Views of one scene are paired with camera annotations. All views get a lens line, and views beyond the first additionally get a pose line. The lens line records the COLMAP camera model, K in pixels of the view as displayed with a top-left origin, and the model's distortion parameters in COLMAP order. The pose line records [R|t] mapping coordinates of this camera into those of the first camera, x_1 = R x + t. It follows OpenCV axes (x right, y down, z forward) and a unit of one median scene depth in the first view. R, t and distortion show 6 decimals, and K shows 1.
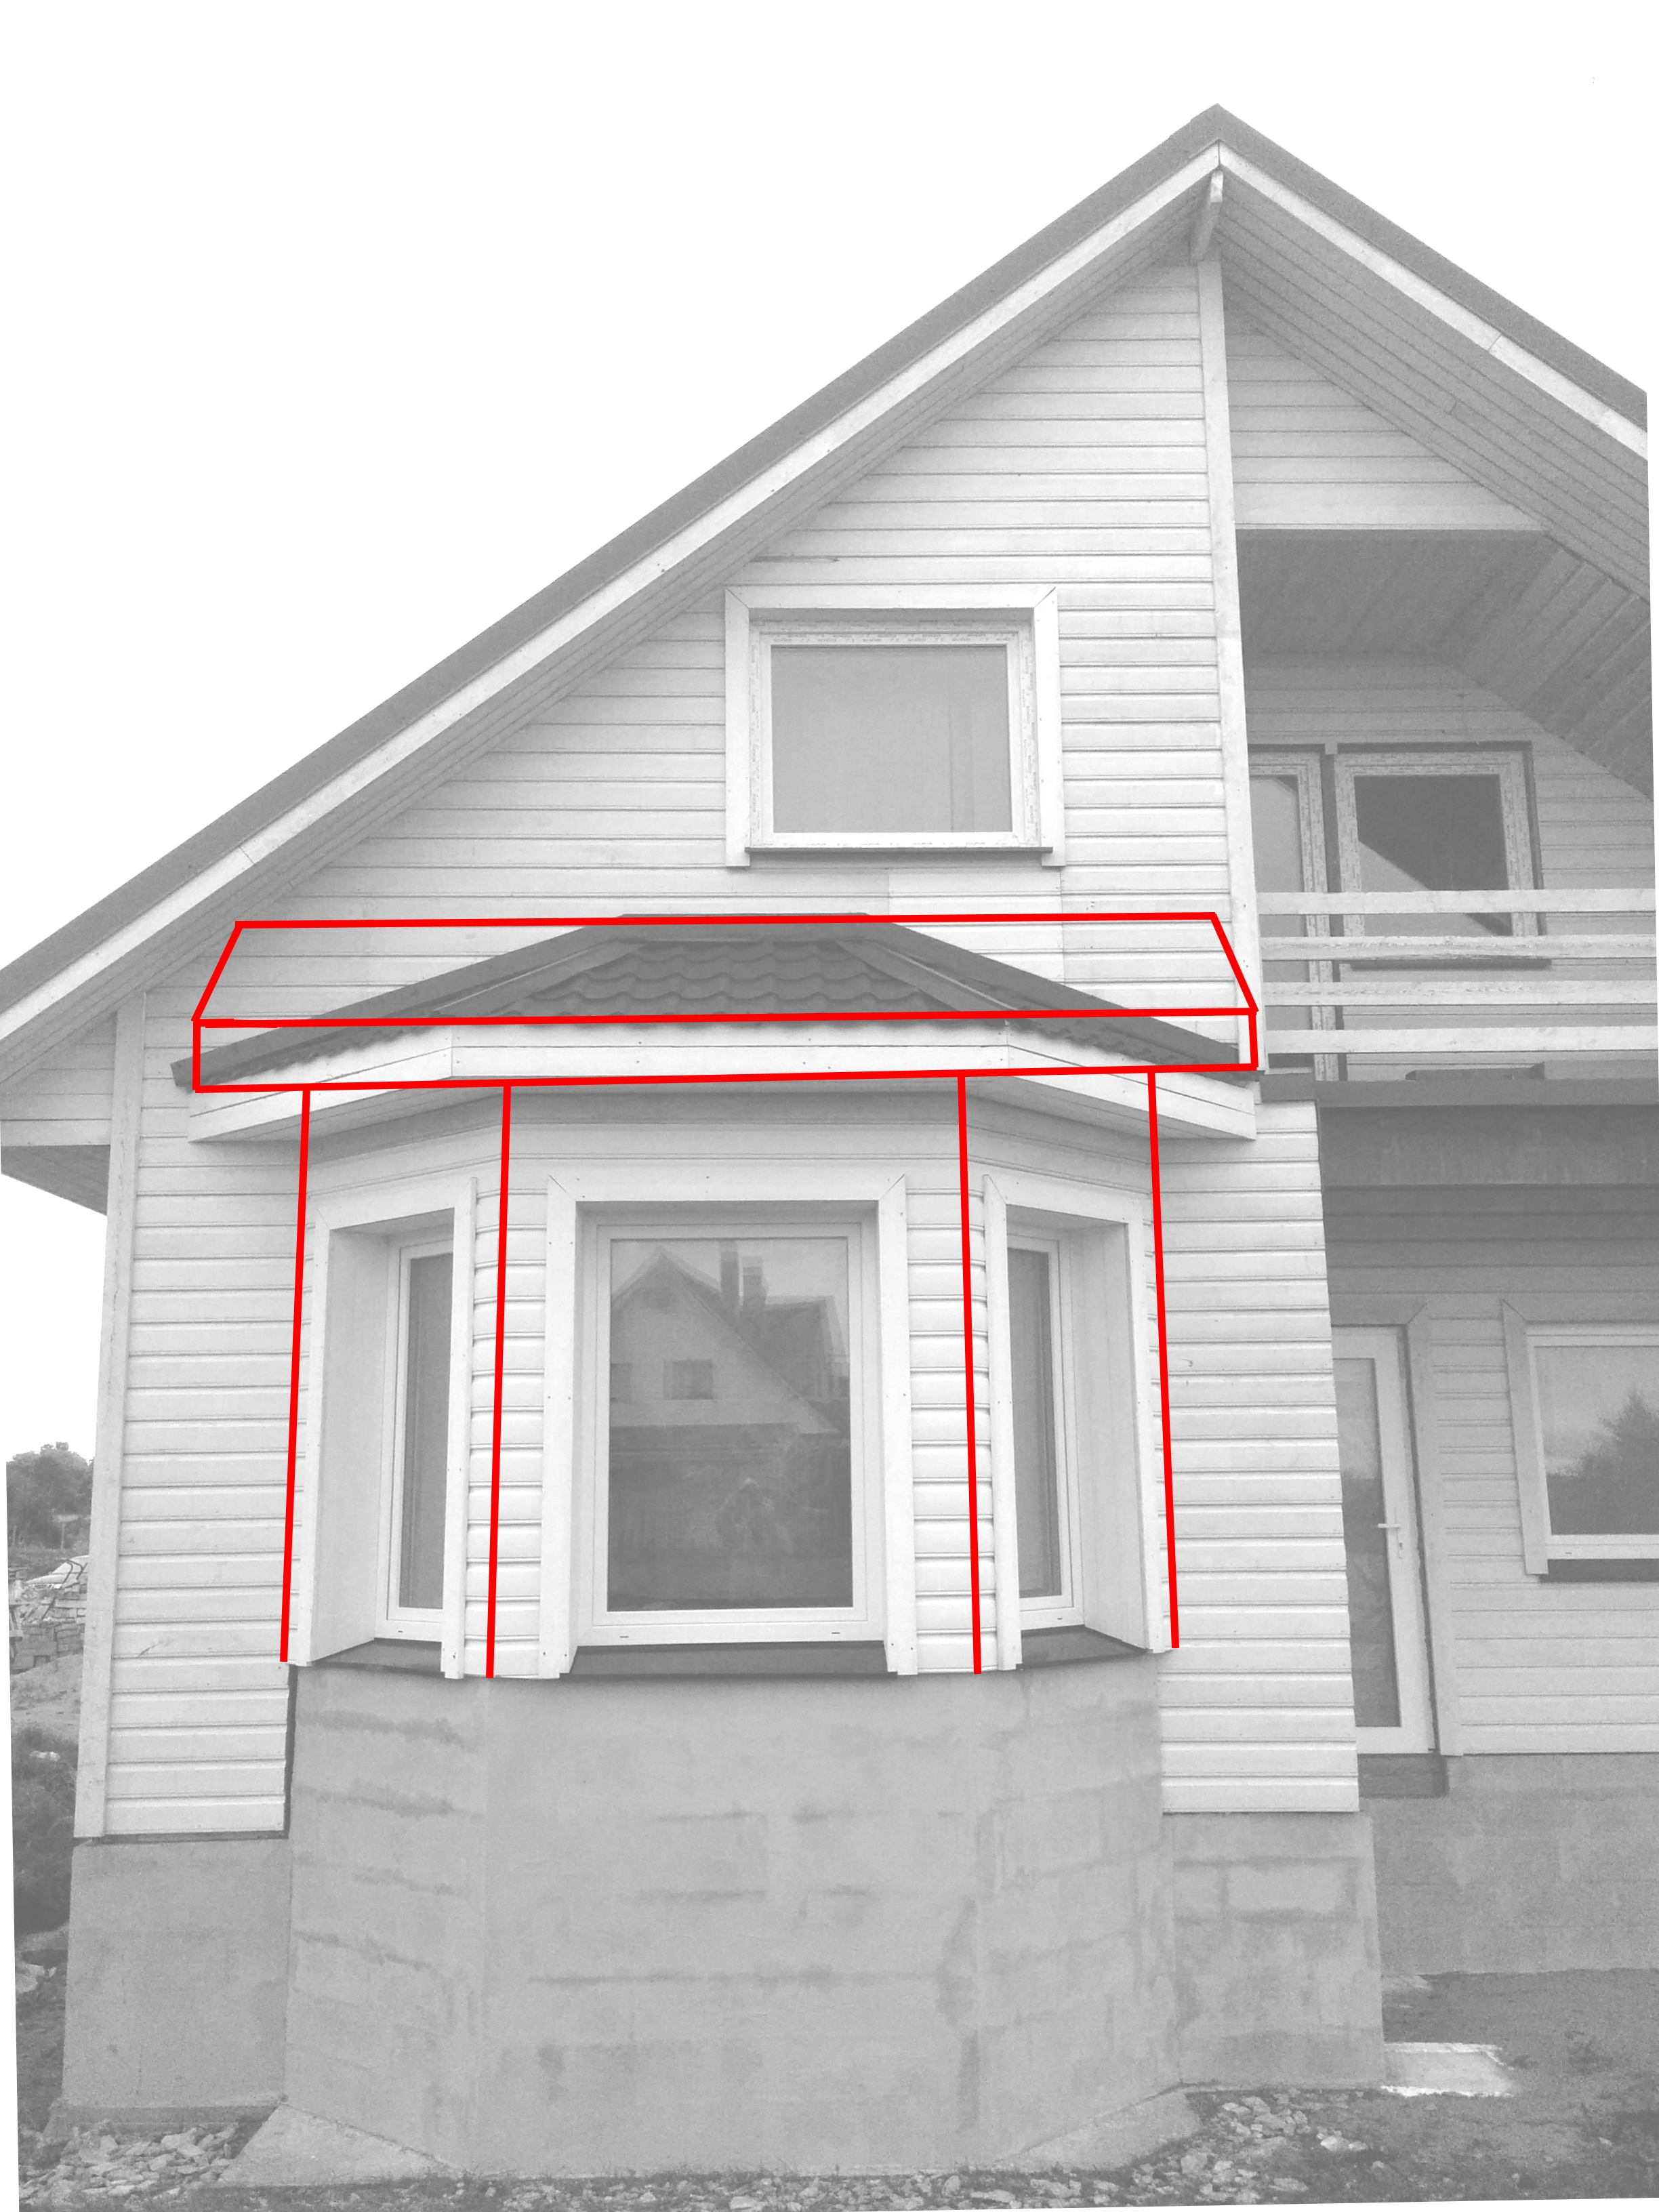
lens RADIAL K [[1935.8, 0, 820.8], [0, 1935.8, 1107.6], [0, 0, 1]] dist [0.065696, -0.069260]
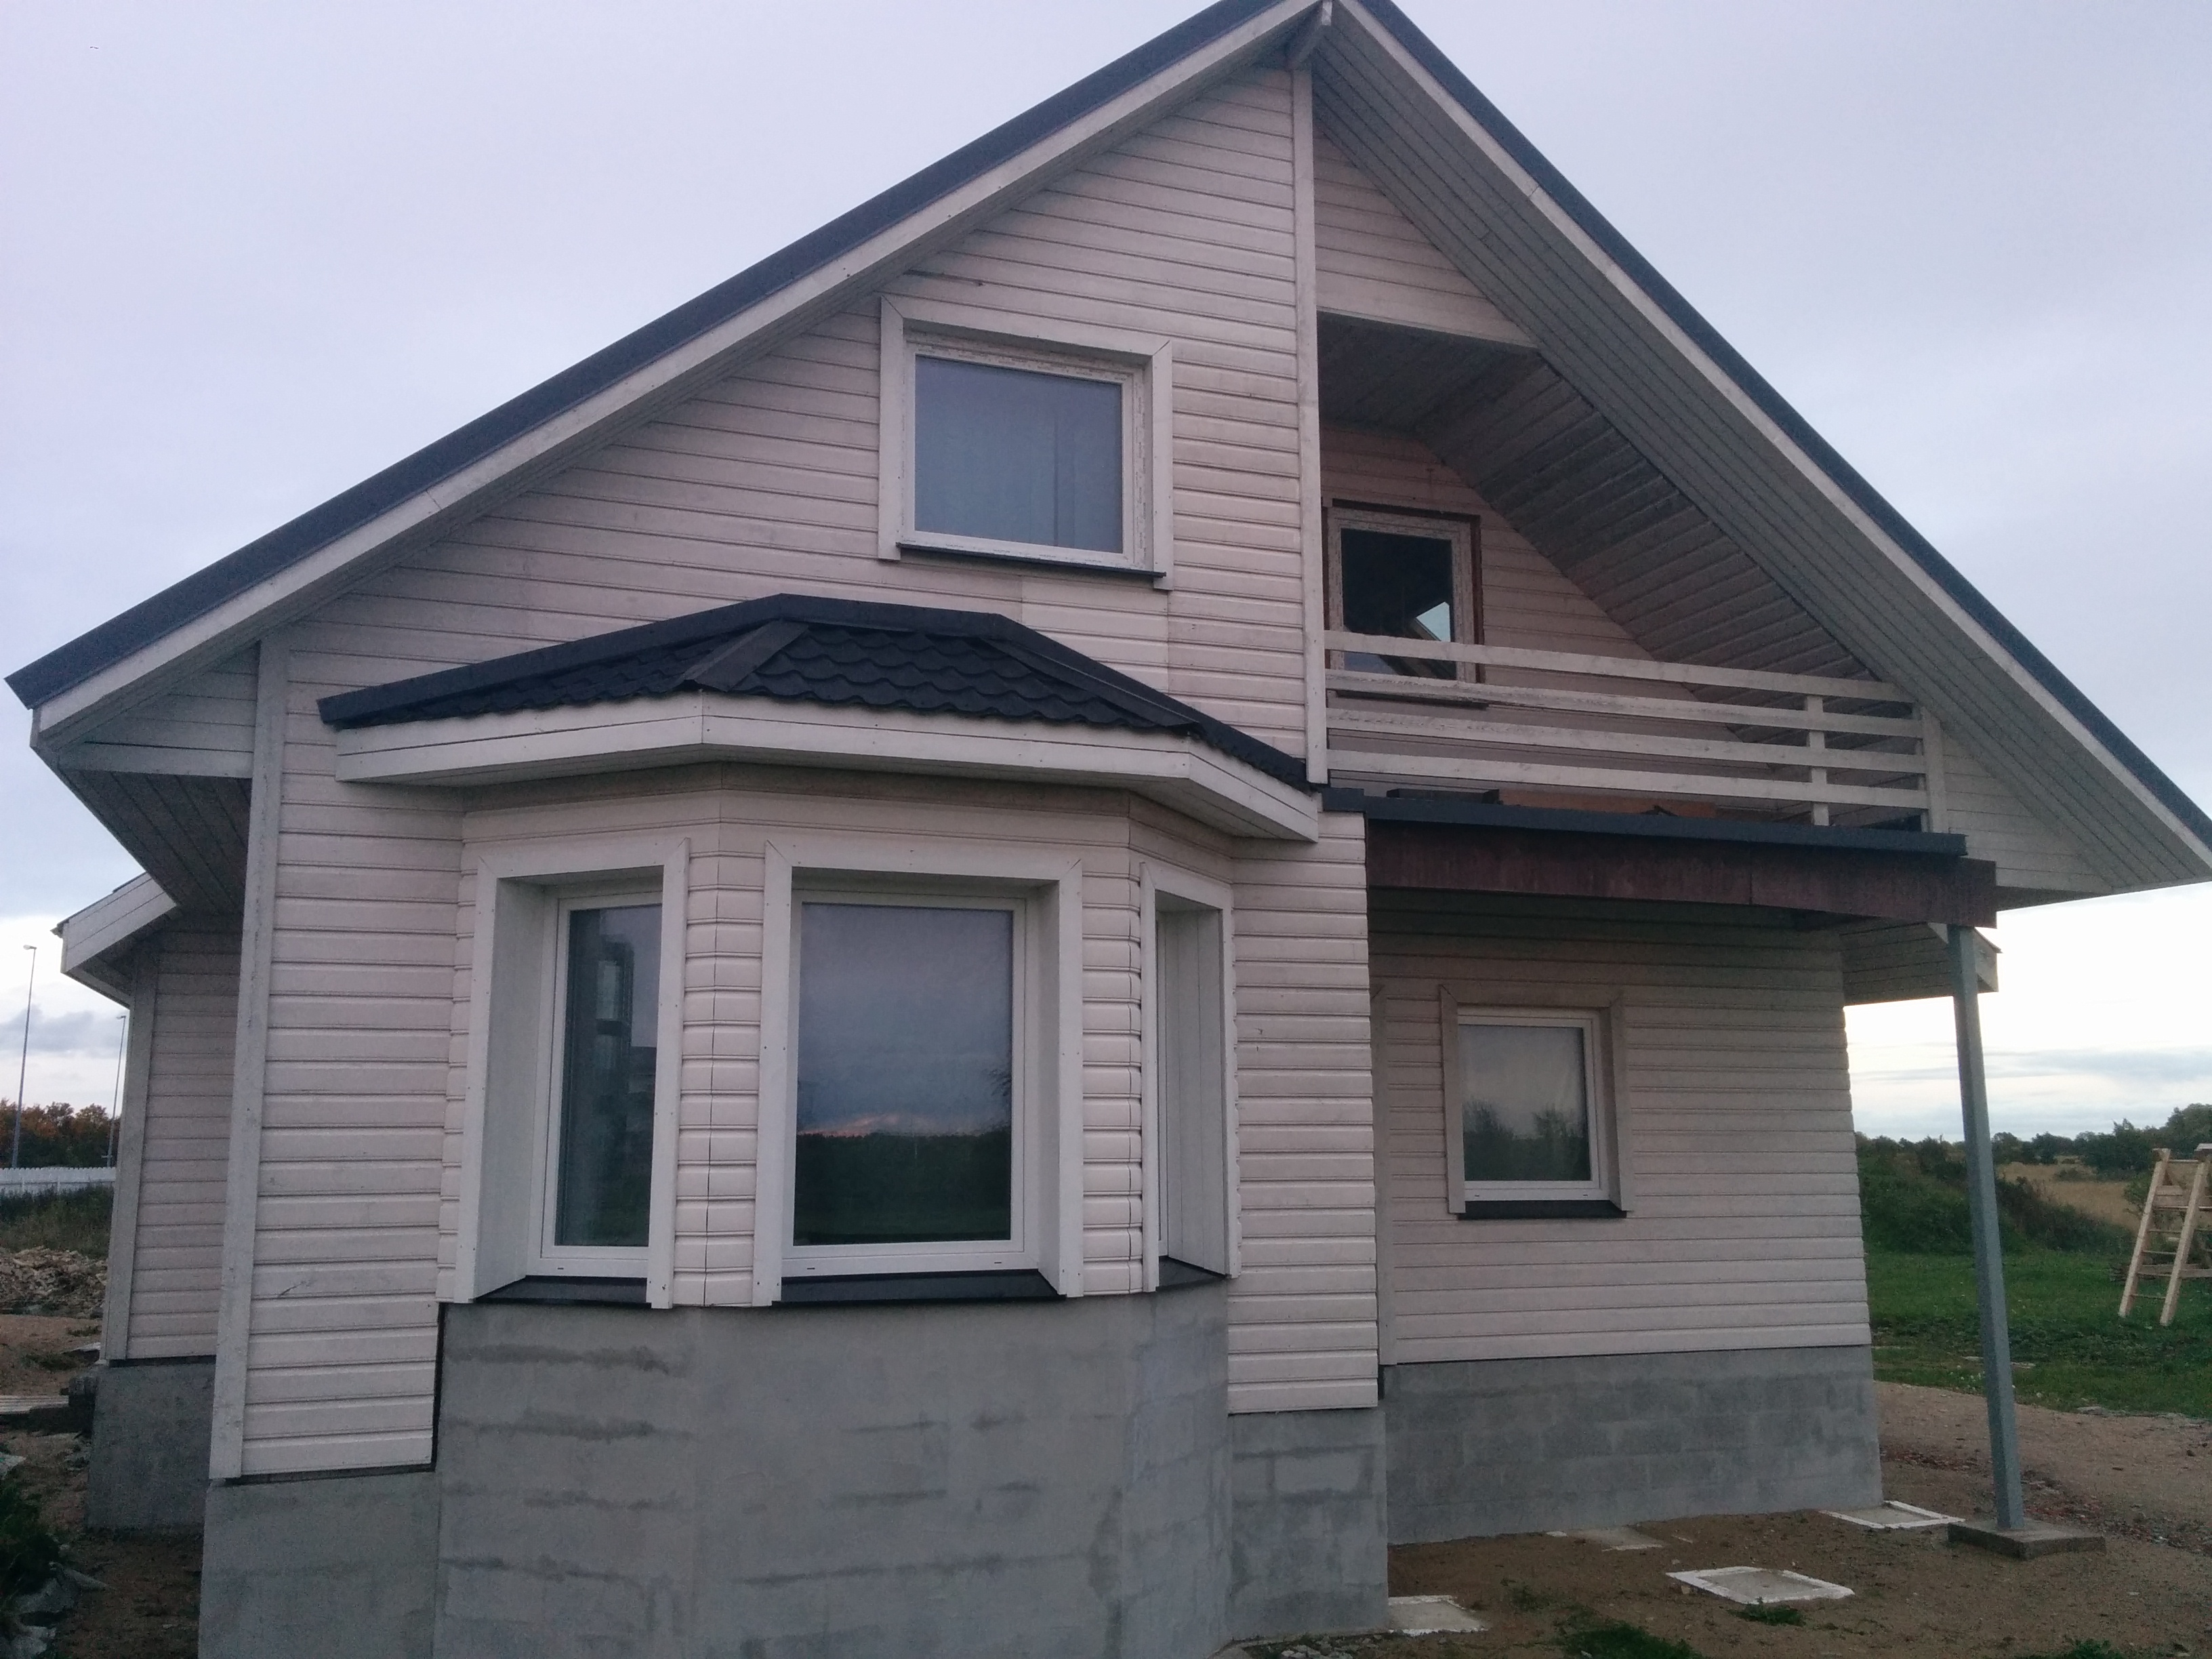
lens RADIAL K [[1935.8, 0, 1115.5], [0, 1935.8, 821.8], [0, 0, 1]] dist [0.065696, -0.069260]
pose [[0.944246, 0.062960, 0.323164, -0.271445], [-0.070905, 0.997400, 0.012859, -0.002408], [-0.321514, -0.035056, 0.946256, -0.064531]]
